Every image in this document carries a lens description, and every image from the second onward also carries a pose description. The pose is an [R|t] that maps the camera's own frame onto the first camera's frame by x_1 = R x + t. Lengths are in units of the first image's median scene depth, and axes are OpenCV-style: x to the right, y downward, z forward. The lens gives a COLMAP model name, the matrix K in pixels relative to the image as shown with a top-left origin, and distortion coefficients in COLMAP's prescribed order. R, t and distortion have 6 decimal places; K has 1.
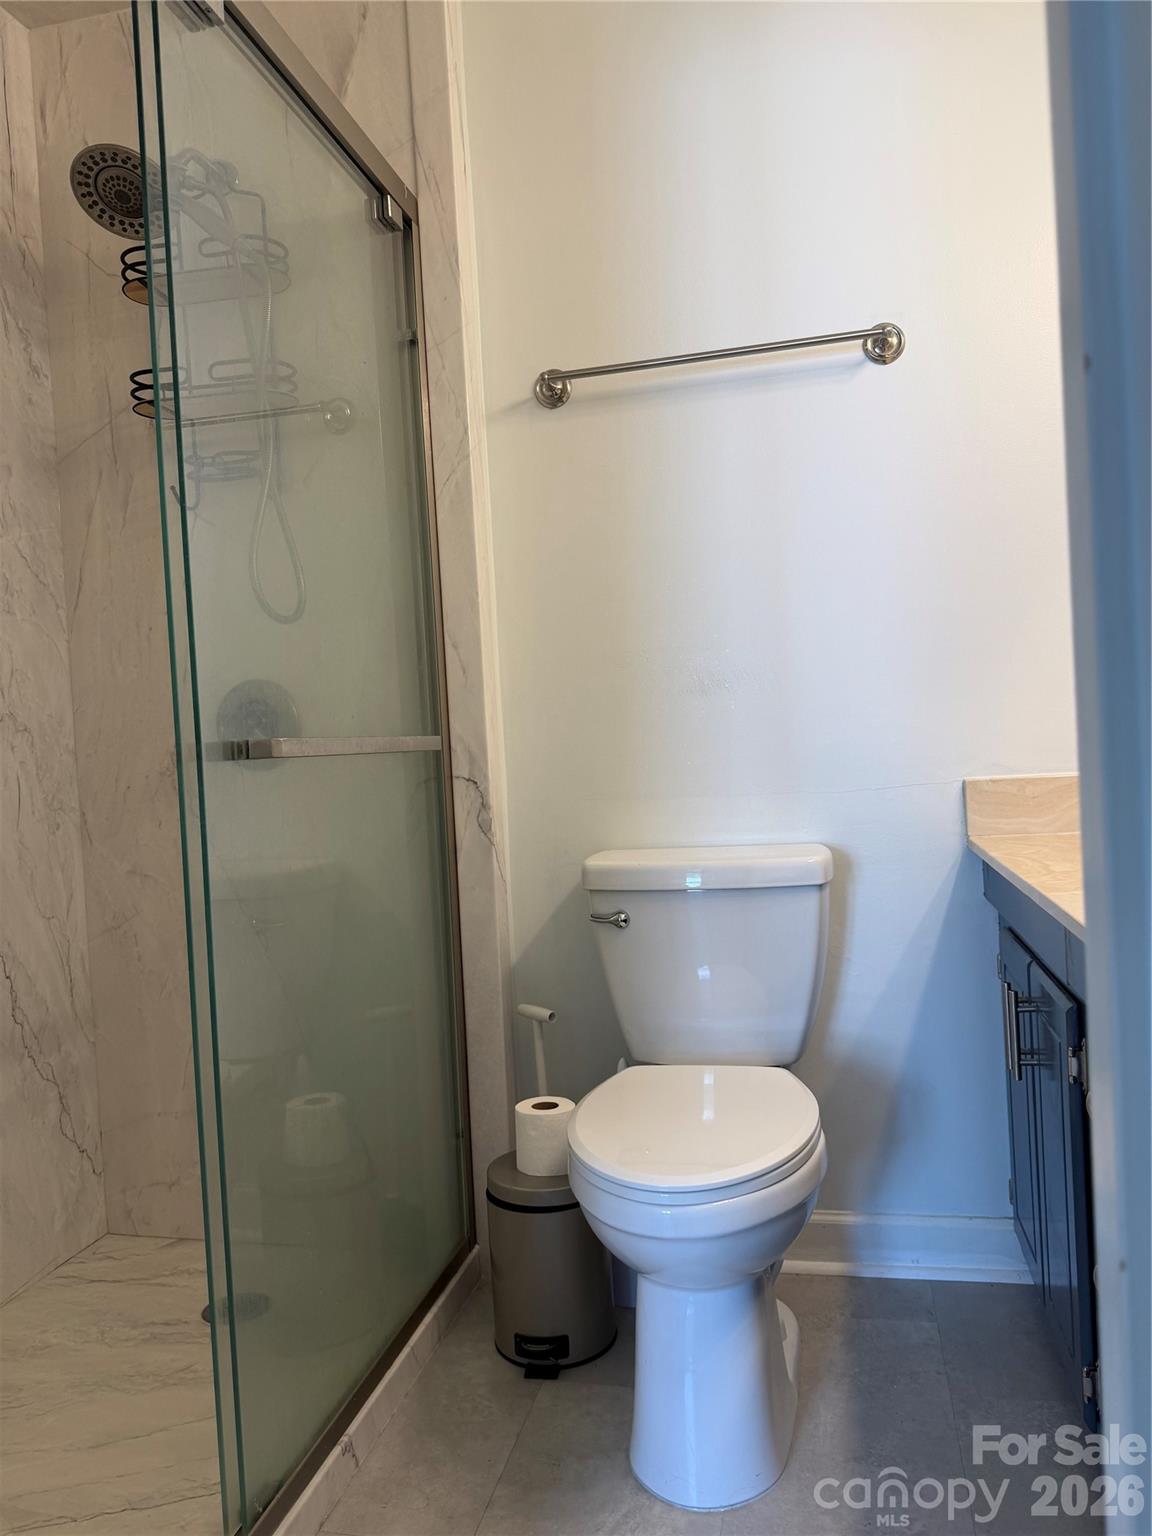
lens RADIAL K [[1078.3, 0, 575.8], [0, 1078.3, 765.4], [0, 0, 1]] dist [0.063751, -0.096123]
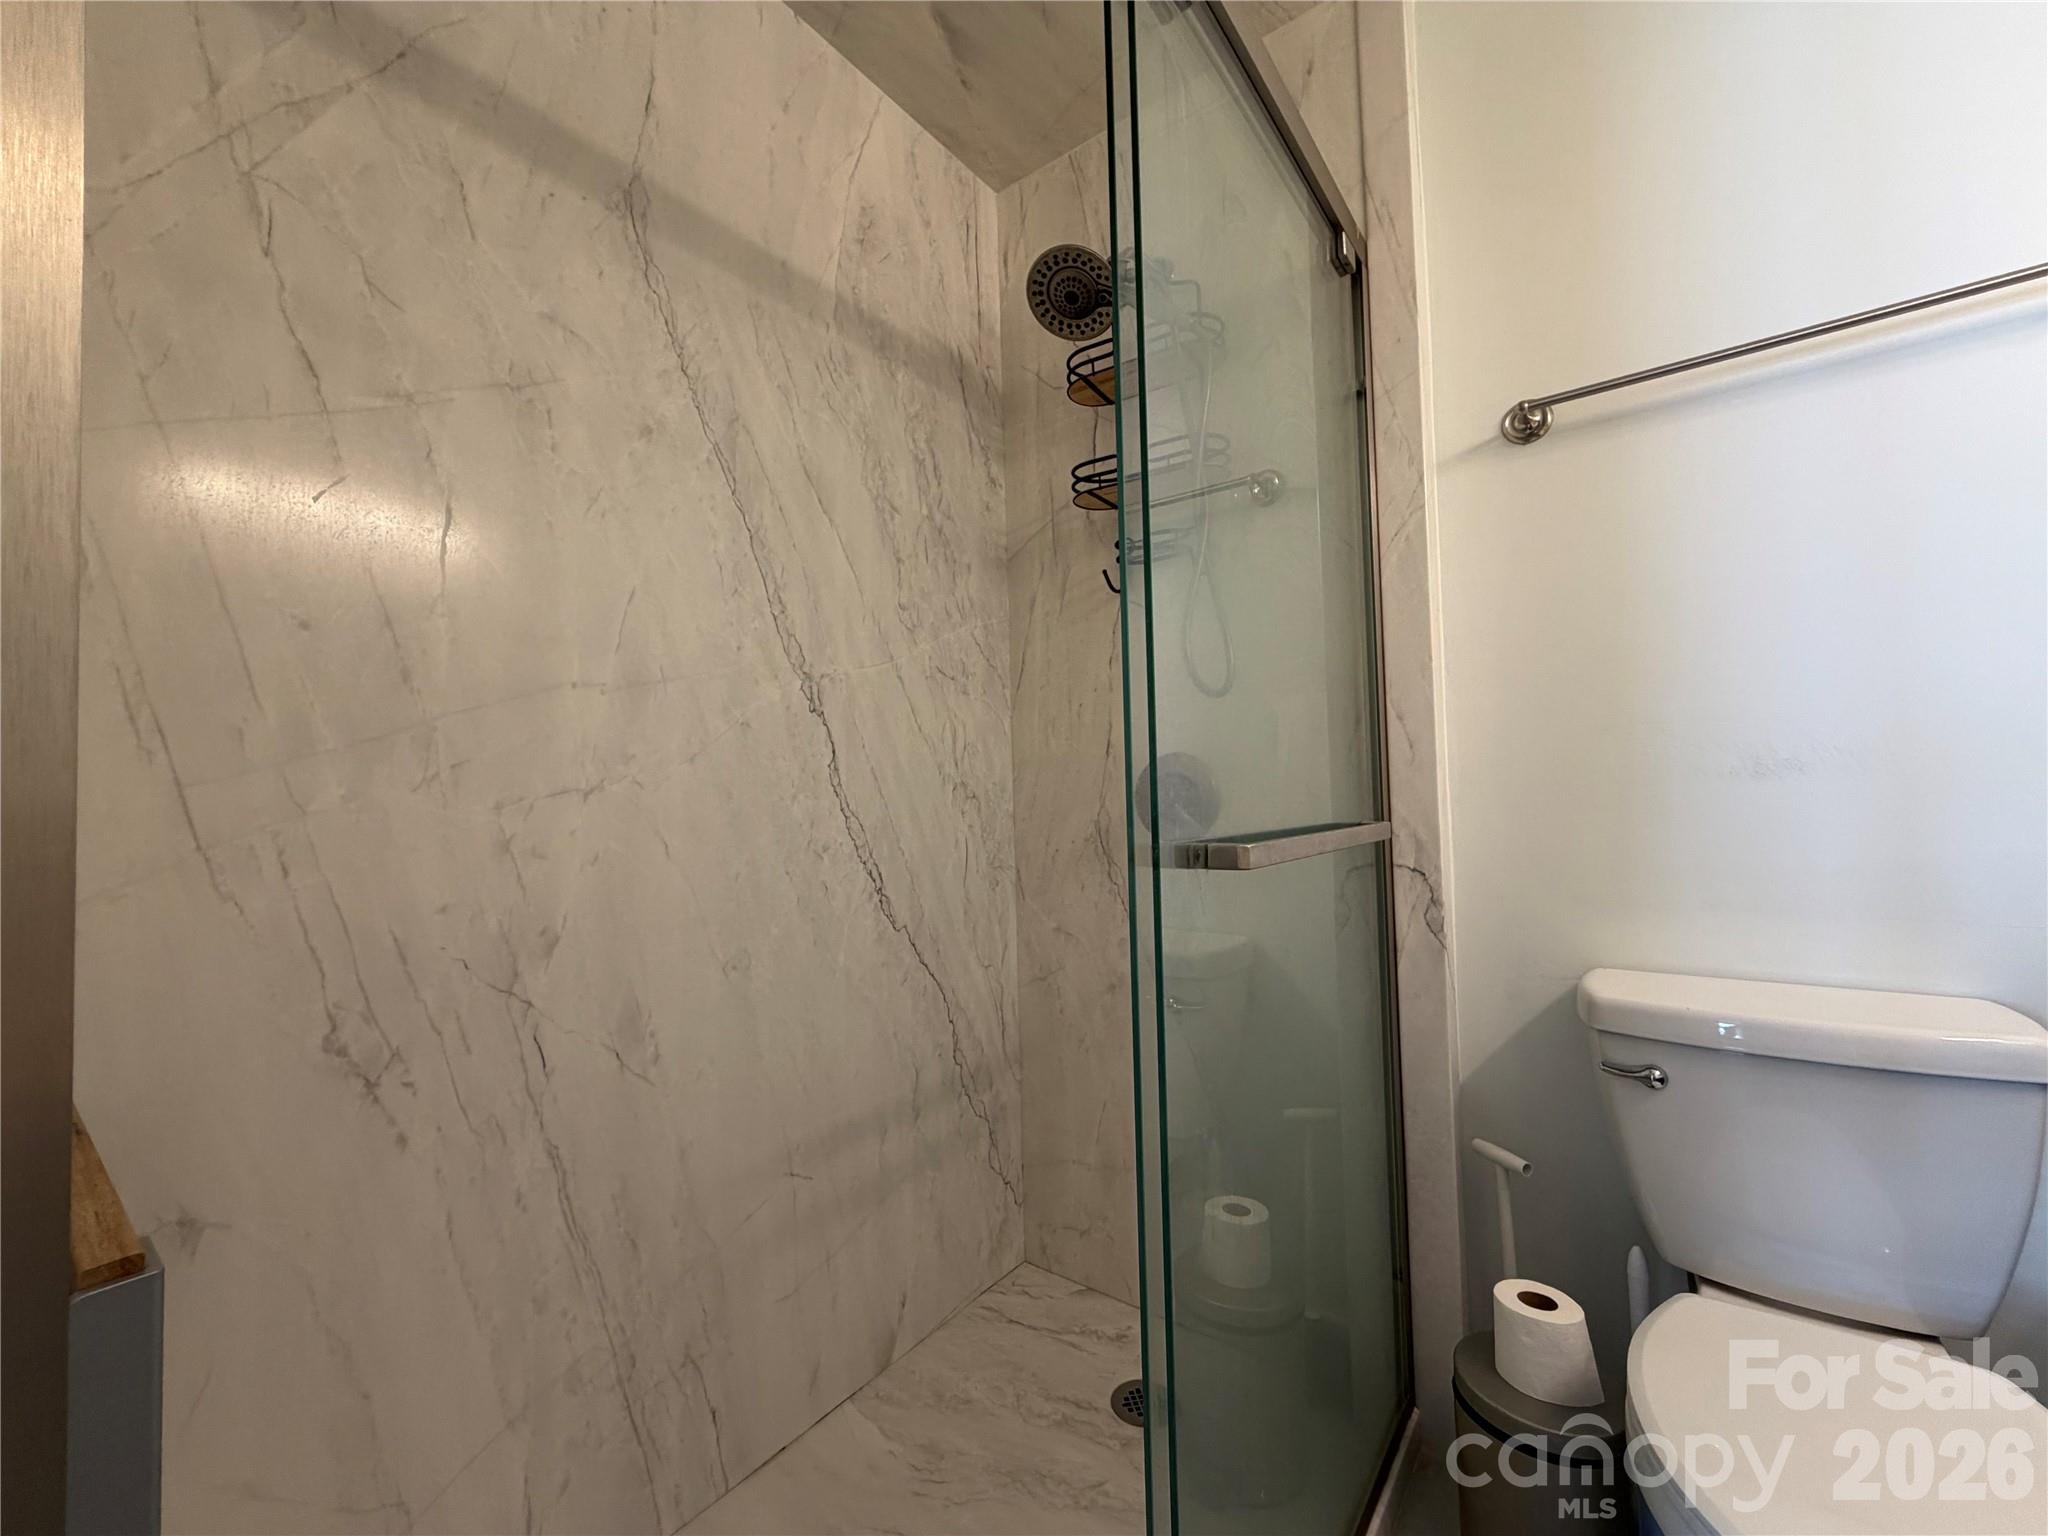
lens RADIAL K [[814.6, 0, 1024.7], [0, 814.6, 766.1], [0, 0, 1]] dist [-0.002727, 0.000092]
pose [[0.913124, 0.015239, -0.407396, -0.120288], [-0.033498, 0.998727, -0.037724, -0.035380], [0.406303, 0.048094, 0.912472, 0.262603]]
